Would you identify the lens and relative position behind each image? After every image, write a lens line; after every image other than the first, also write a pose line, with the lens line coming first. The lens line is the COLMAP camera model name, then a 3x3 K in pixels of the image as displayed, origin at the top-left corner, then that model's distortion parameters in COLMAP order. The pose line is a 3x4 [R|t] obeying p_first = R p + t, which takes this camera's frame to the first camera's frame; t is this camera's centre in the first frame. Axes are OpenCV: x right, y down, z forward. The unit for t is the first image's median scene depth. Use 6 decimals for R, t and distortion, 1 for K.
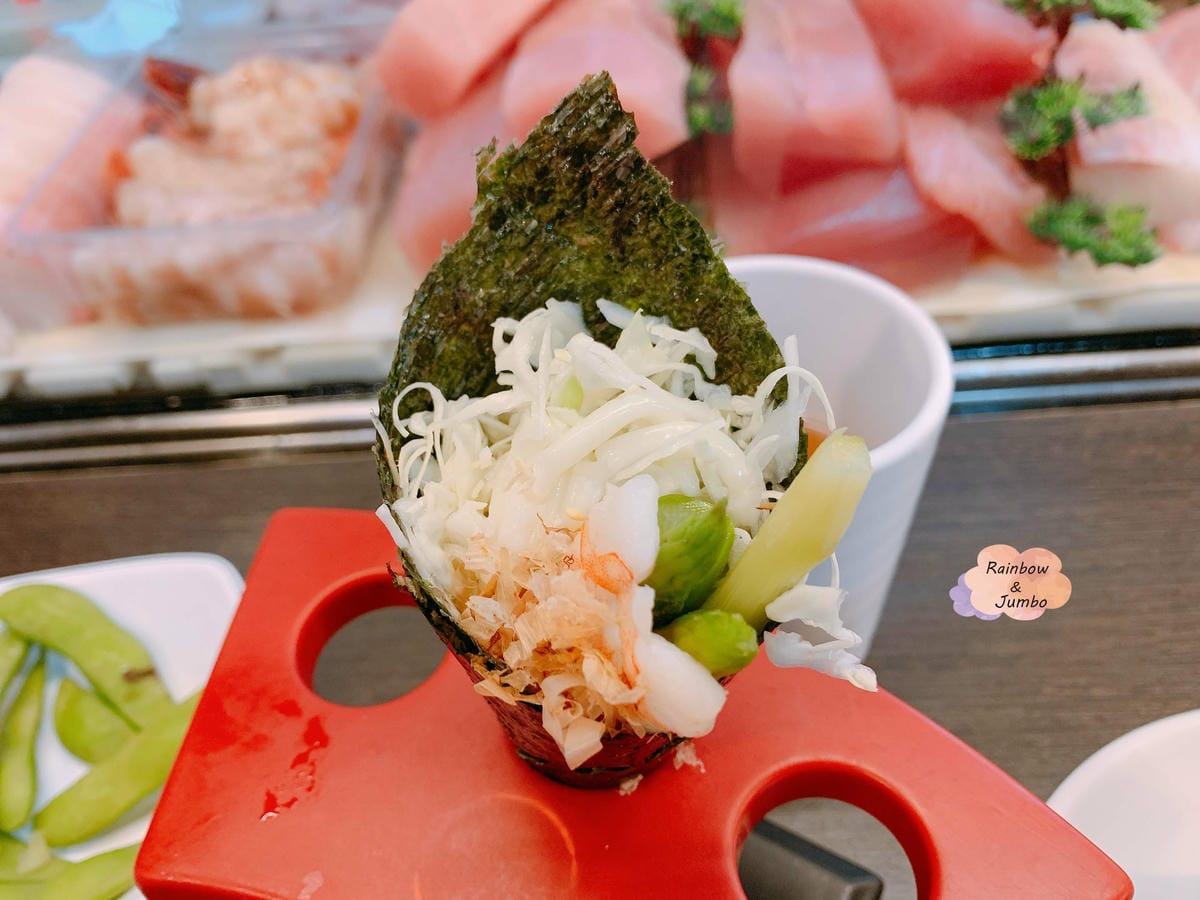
lens RADIAL K [[1011.2, 0, 595.4], [0, 1011.2, 451.4], [0, 0, 1]] dist [0.067819, -0.061916]
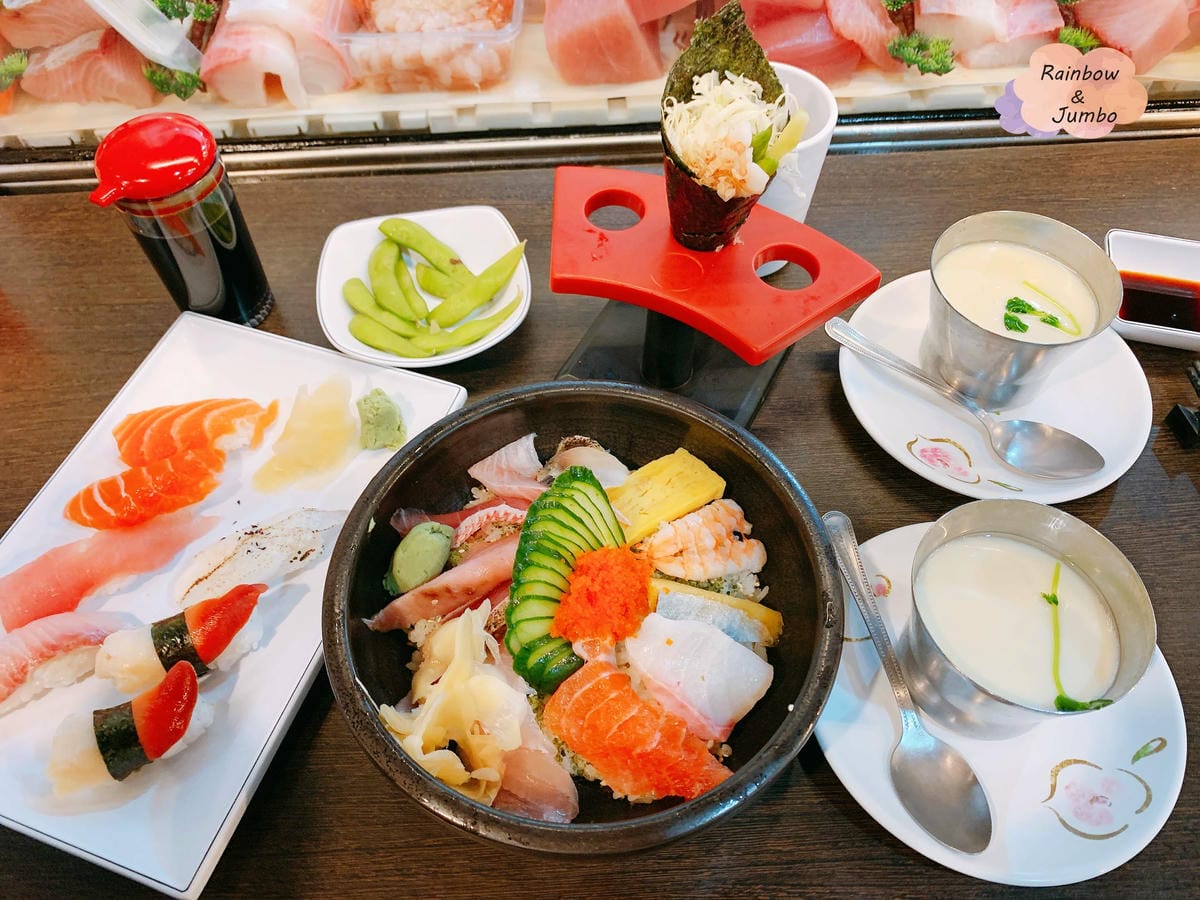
lens RADIAL K [[1011.2, 0, 595.0], [0, 1011.2, 449.6], [0, 0, 1]] dist [0.067819, -0.061916]
pose [[0.996156, 0.002859, 0.087551, -0.337062], [-0.017712, 0.985397, 0.169348, 0.239068], [-0.085788, -0.170248, 0.981660, -1.134089]]
